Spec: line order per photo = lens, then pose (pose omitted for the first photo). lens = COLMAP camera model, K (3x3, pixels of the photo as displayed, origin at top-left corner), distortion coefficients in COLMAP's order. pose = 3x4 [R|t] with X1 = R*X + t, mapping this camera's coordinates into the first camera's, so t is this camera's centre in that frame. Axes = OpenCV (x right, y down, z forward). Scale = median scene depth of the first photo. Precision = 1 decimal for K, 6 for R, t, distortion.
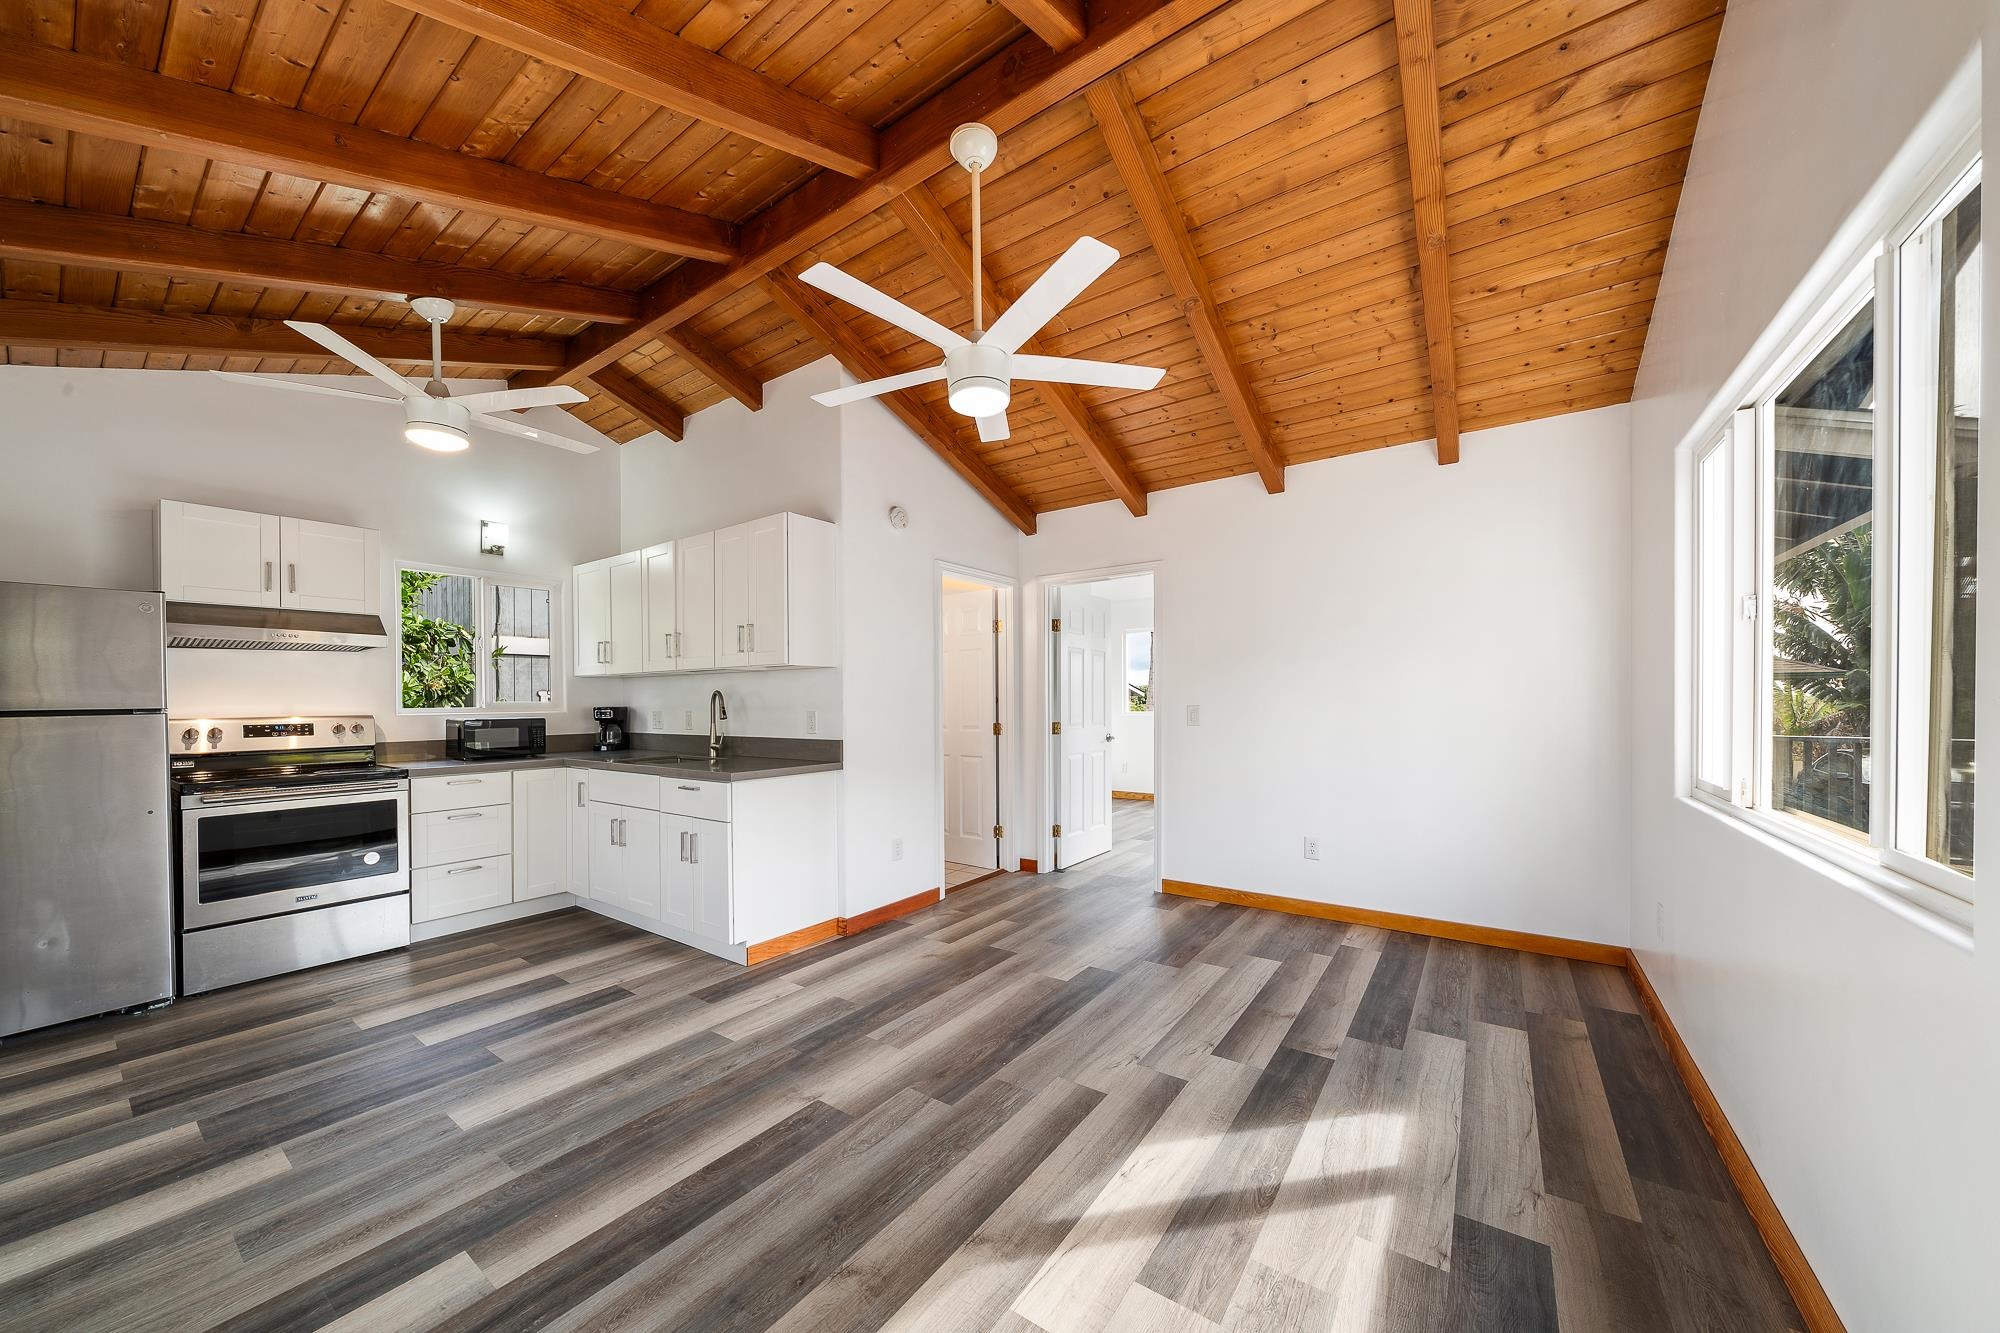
lens RADIAL K [[692.2, 0, 1007.4], [0, 692.2, 702.8], [0, 0, 1]] dist [-0.006692, 0.000987]
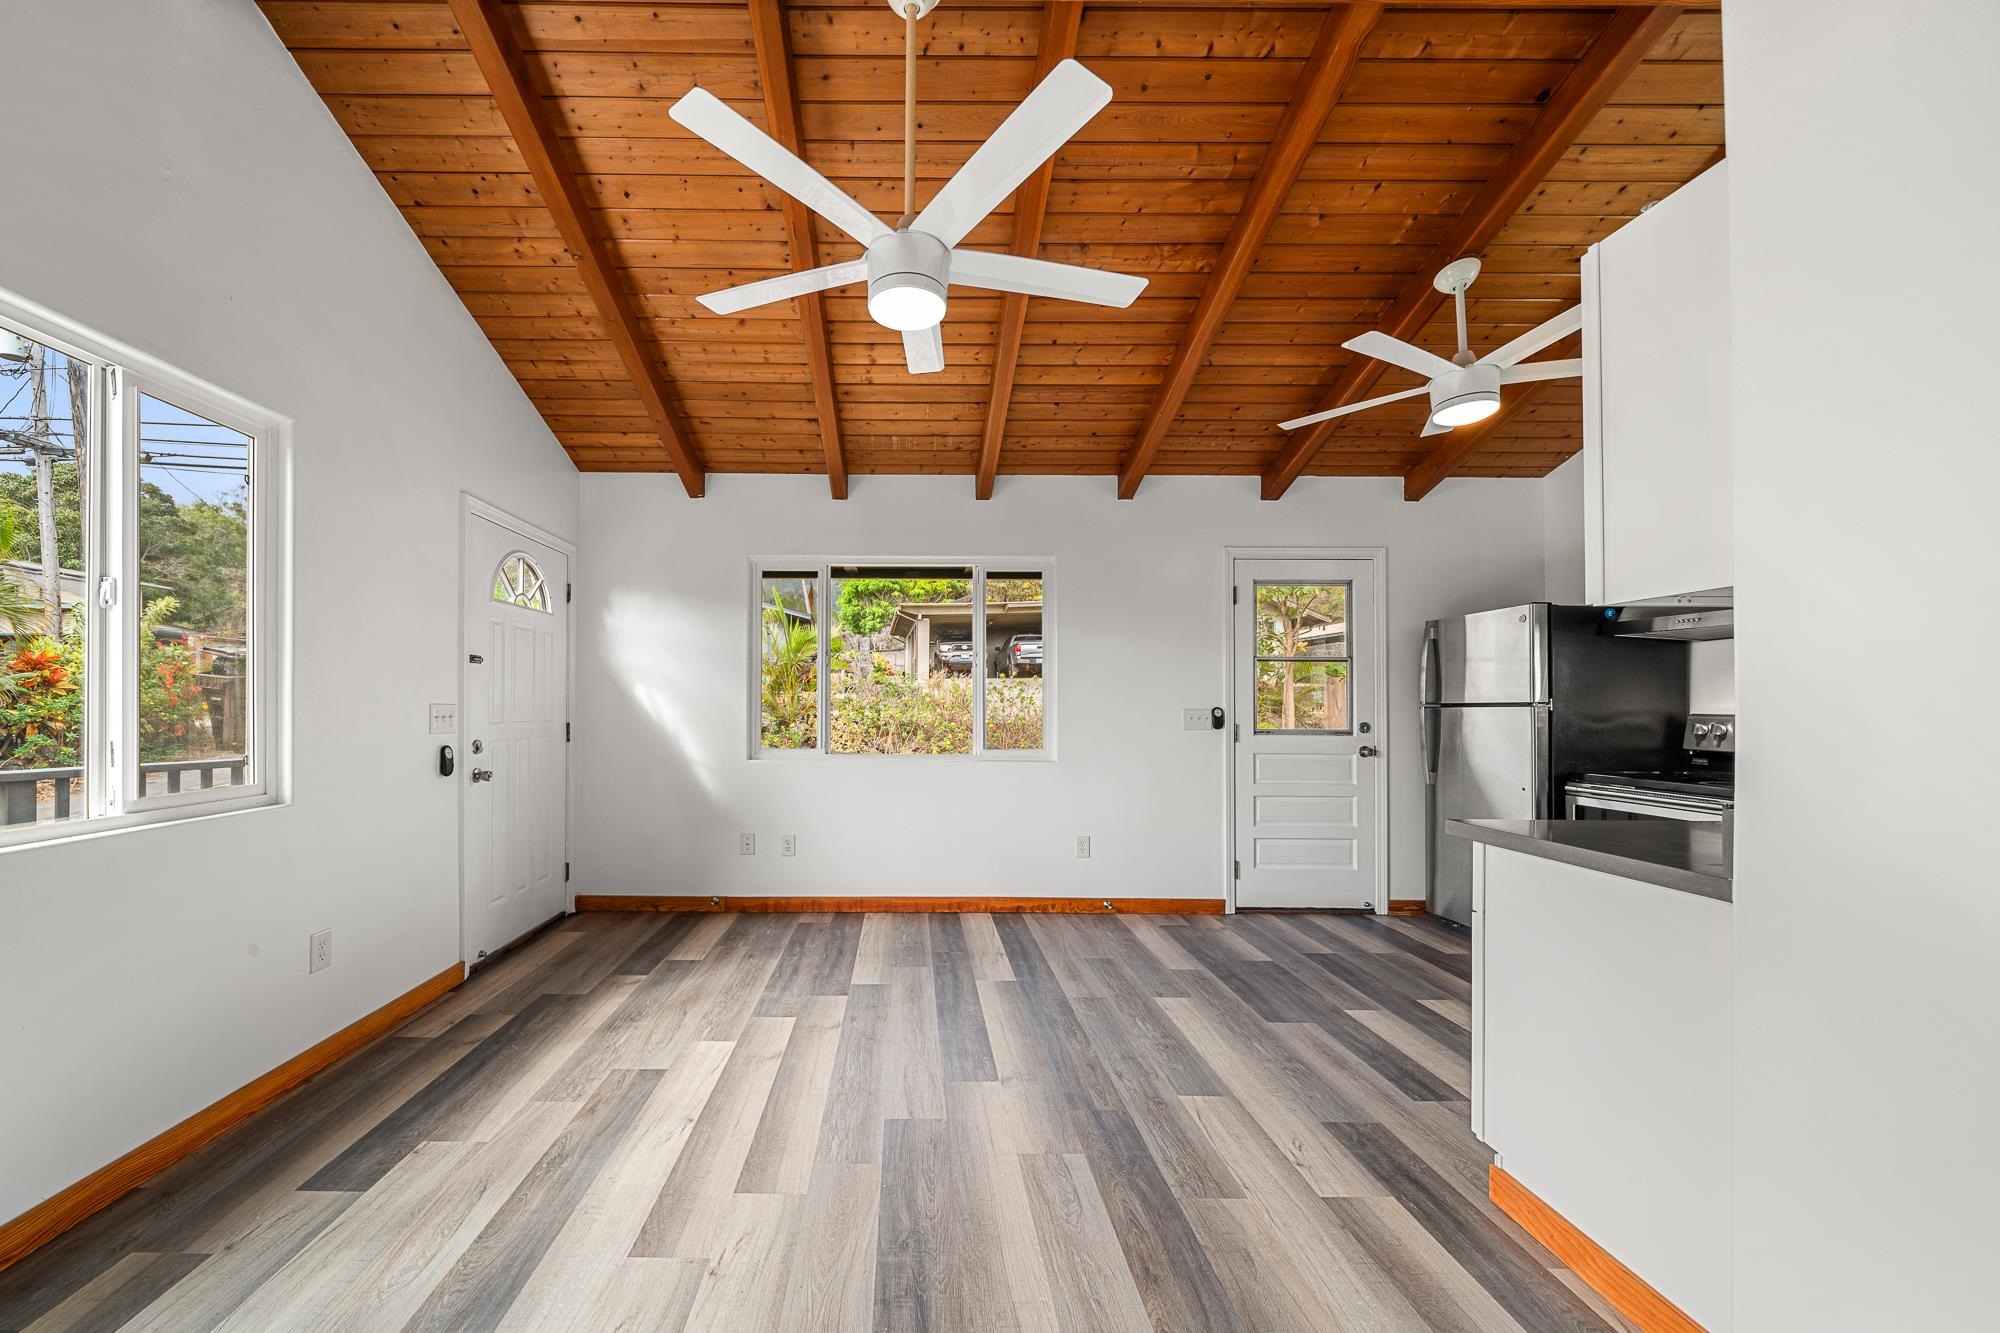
lens RADIAL K [[728.5, 0, 903.0], [0, 728.5, 699.0], [0, 0, 1]] dist [-0.005570, -0.000506]
pose [[-0.821801, 0.002369, -0.569770, 0.277370], [0.001617, 0.999997, 0.001826, -0.001507], [0.569772, 0.000580, -0.821802, 1.087296]]
